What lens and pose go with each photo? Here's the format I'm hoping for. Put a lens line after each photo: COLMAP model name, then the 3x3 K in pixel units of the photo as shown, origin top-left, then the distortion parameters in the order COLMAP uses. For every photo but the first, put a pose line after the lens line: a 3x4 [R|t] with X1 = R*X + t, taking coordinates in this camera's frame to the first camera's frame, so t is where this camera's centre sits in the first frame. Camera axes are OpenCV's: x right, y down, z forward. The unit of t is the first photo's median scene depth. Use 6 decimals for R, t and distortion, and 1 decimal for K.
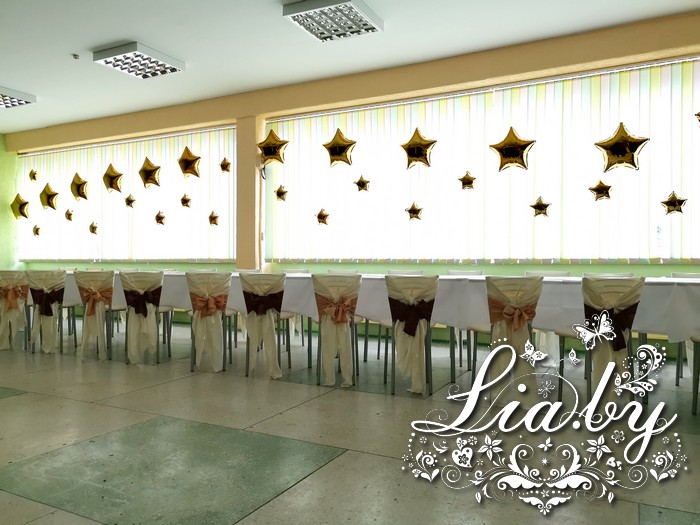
lens RADIAL K [[546.3, 0, 349.8], [0, 546.3, 263.9], [0, 0, 1]] dist [0.023768, 0.007643]
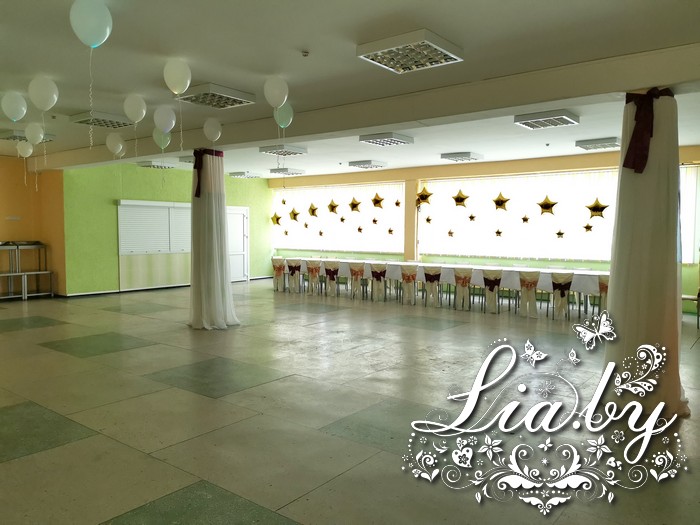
lens RADIAL K [[546.3, 0, 351.5], [0, 546.3, 262.0], [0, 0, 1]] dist [0.023768, 0.007643]
pose [[0.984192, 0.015613, -0.176414, -0.055245], [-0.005718, 0.998389, 0.056459, -0.095447], [0.177011, -0.054558, 0.982695, -1.035465]]
